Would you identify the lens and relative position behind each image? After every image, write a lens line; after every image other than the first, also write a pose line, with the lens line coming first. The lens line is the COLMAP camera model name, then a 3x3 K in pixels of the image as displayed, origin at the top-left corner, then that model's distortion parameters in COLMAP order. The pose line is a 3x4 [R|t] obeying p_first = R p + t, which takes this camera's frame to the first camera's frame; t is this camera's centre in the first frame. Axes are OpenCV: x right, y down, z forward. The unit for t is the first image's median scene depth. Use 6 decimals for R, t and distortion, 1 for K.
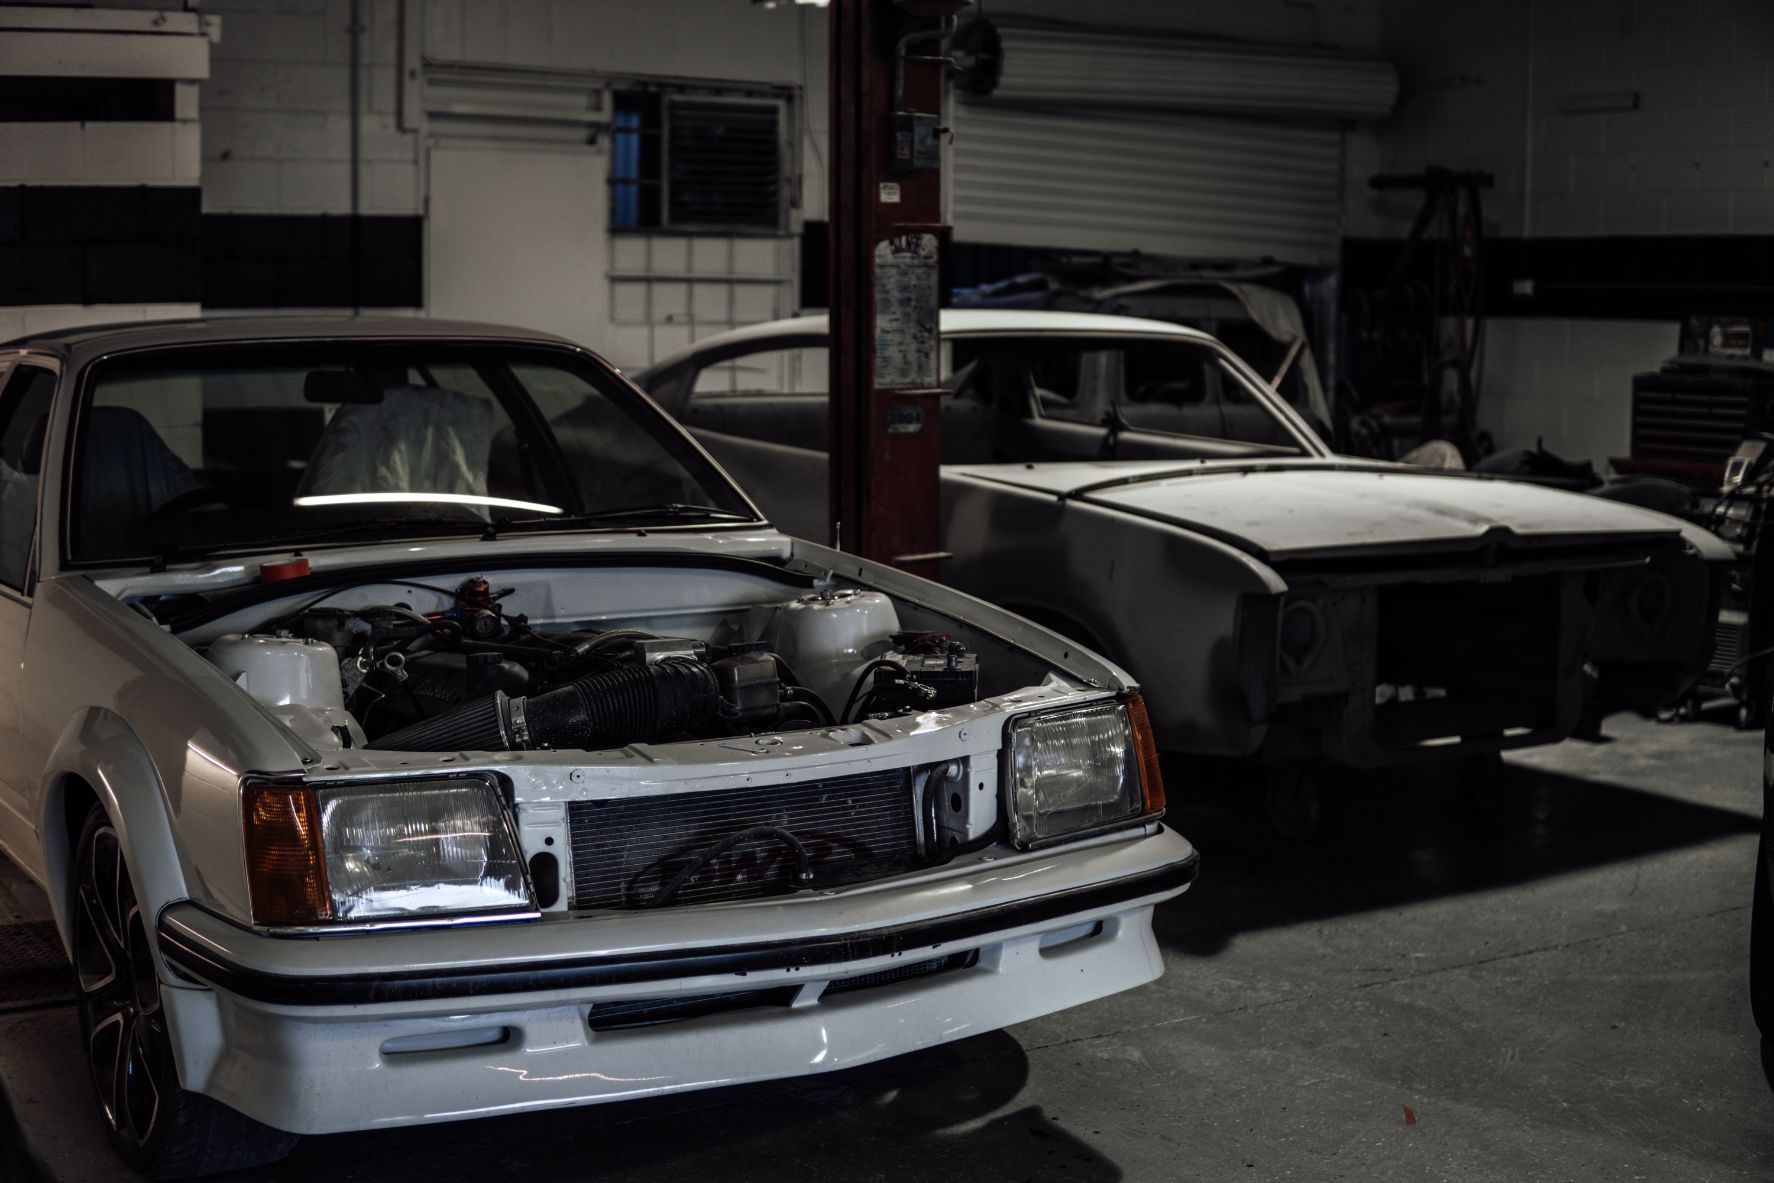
lens RADIAL K [[2384.5, 0, 886.6], [0, 2384.5, 621.8], [0, 0, 1]] dist [-0.181006, -0.137249]
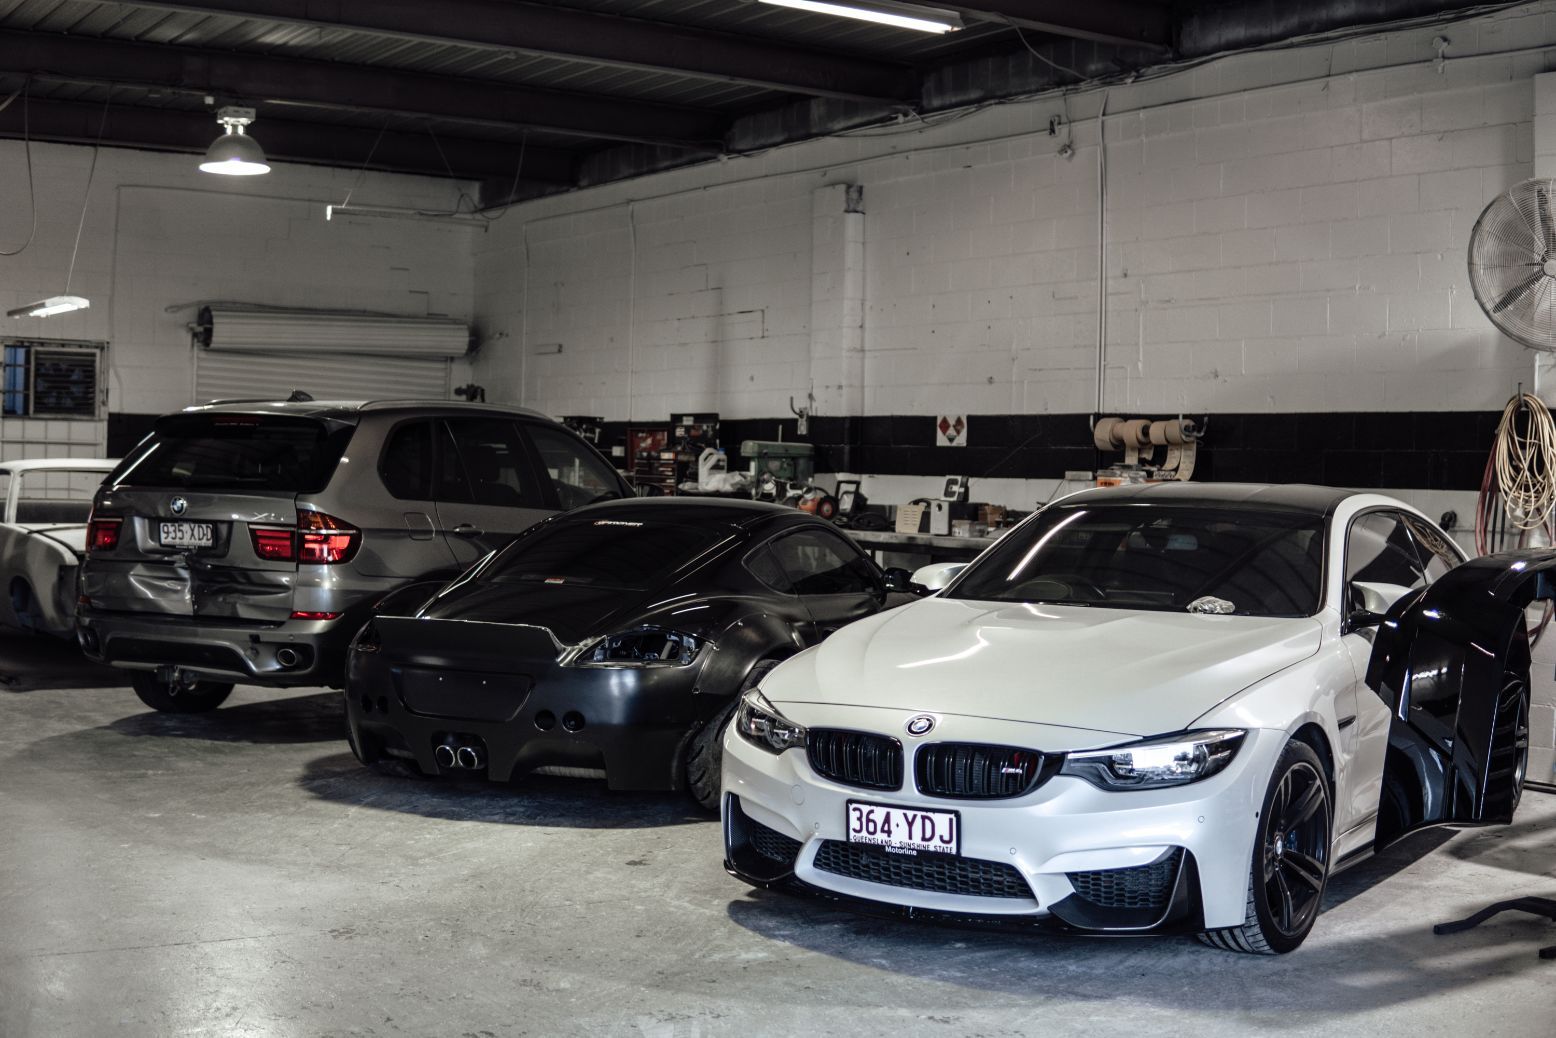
lens RADIAL K [[2091.5, 0, 777.7], [0, 2091.5, 545.6], [0, 0, 1]] dist [-0.181006, -0.137249]
pose [[0.998509, 0.015523, 0.052334, 0.423068], [-0.010524, 0.995472, -0.094468, 0.088906], [-0.053564, 0.093777, 0.994151, -0.666118]]
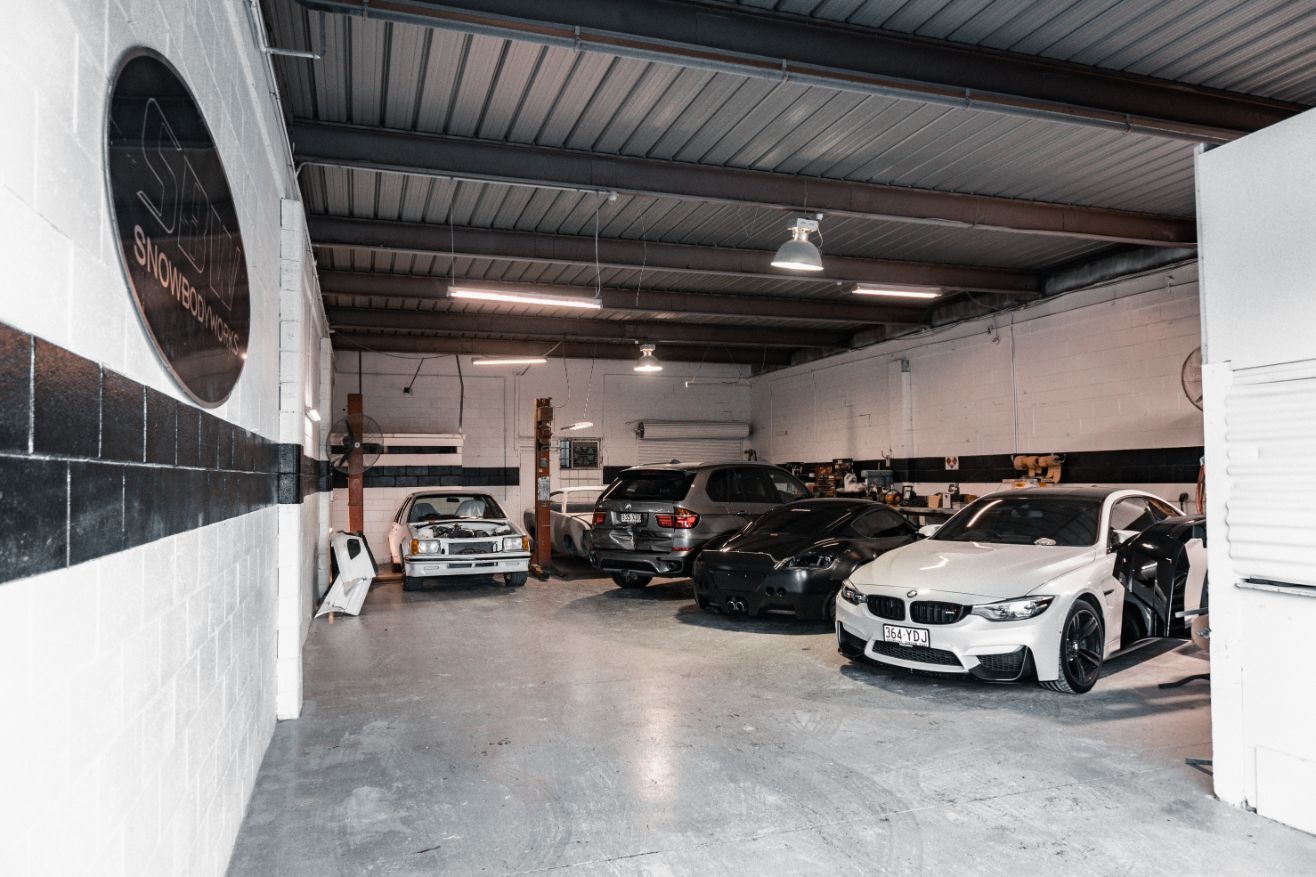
lens RADIAL K [[902.3, 0, 658.0], [0, 902.3, 438.5], [0, 0, 1]] dist [-0.018317, -0.000491]
pose [[0.977961, -0.026362, -0.207118, 0.452428], [-0.009670, 0.985214, -0.171058, 0.086047], [0.208565, 0.169291, 0.963245, -0.736853]]
